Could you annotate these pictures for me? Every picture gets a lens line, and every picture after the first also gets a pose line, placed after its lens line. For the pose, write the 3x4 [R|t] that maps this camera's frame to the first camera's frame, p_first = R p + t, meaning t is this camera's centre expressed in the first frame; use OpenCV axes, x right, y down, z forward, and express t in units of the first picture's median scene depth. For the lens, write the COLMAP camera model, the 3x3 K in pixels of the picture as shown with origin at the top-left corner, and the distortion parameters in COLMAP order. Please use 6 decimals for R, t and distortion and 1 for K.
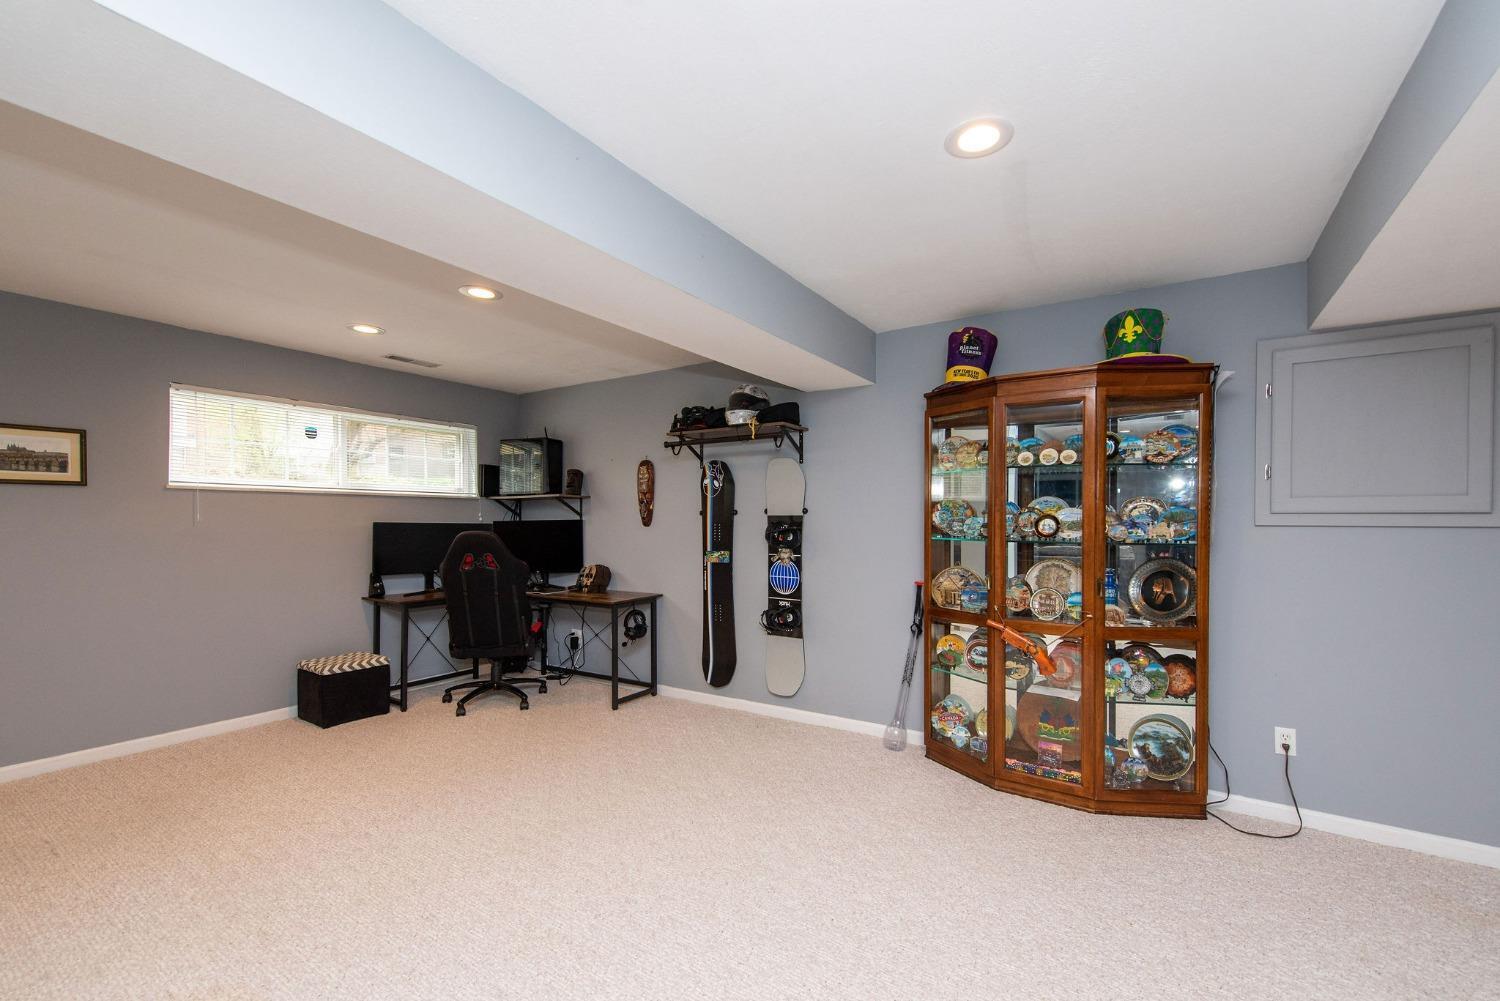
lens RADIAL K [[600.5, 0, 748.7], [0, 600.5, 513.5], [0, 0, 1]] dist [0.008179, -0.002614]
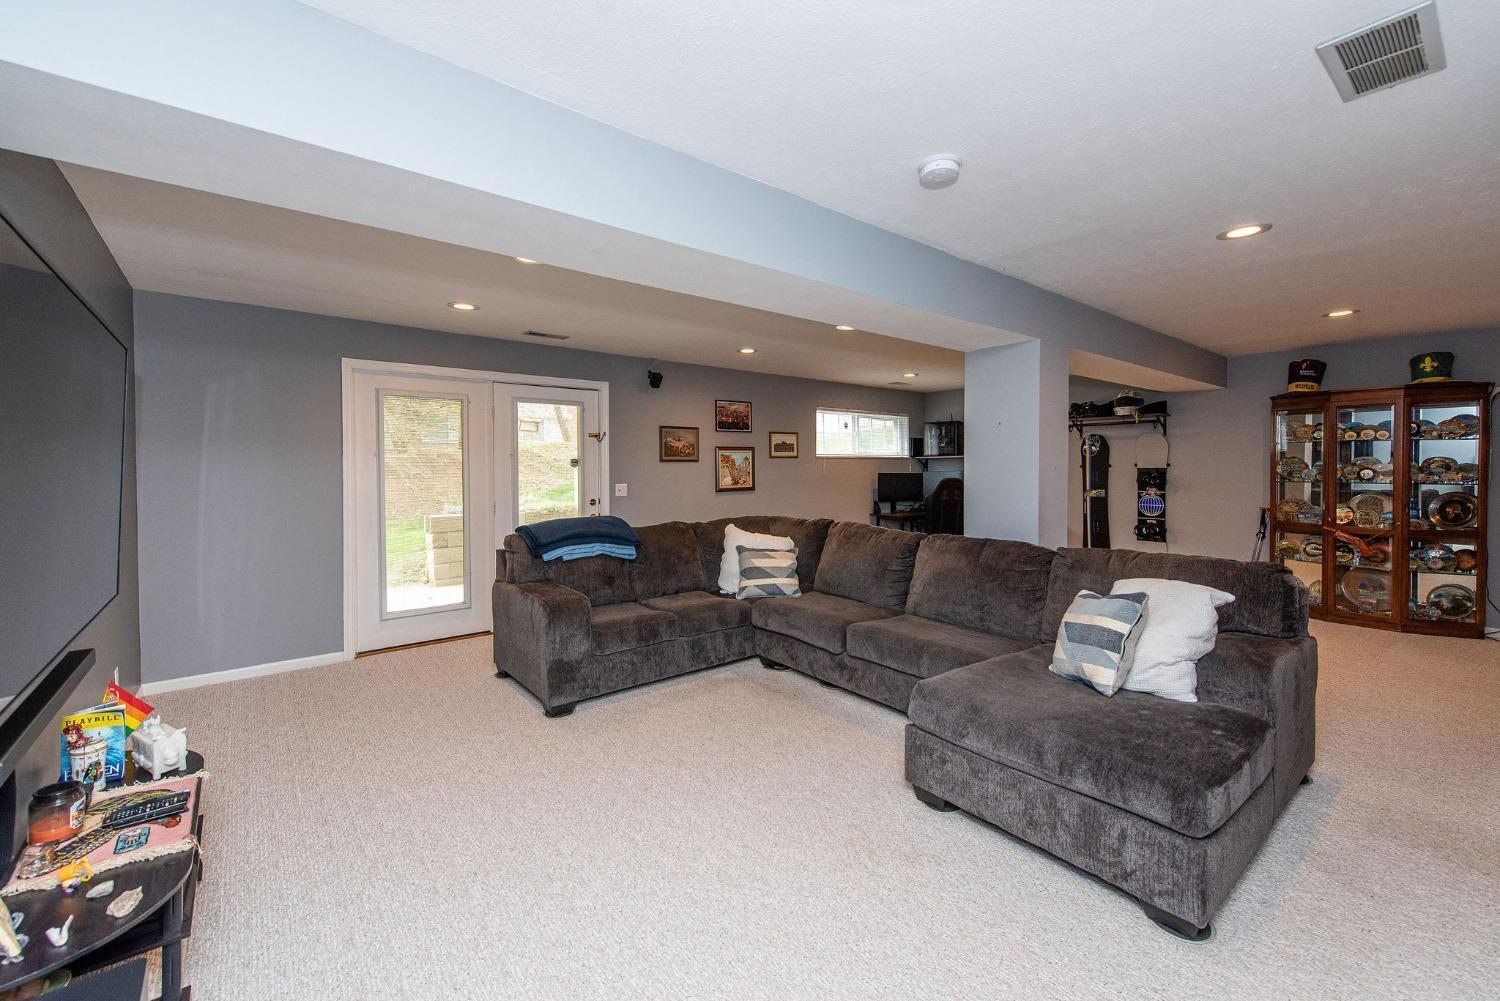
lens RADIAL K [[600.5, 0, 704.3], [0, 600.5, 470.4], [0, 0, 1]] dist [0.008179, -0.002614]
pose [[0.946865, -0.007410, -0.321545, -0.659281], [0.012793, 0.999811, 0.014631, -0.034501], [0.321376, -0.017967, 0.946781, -1.110583]]
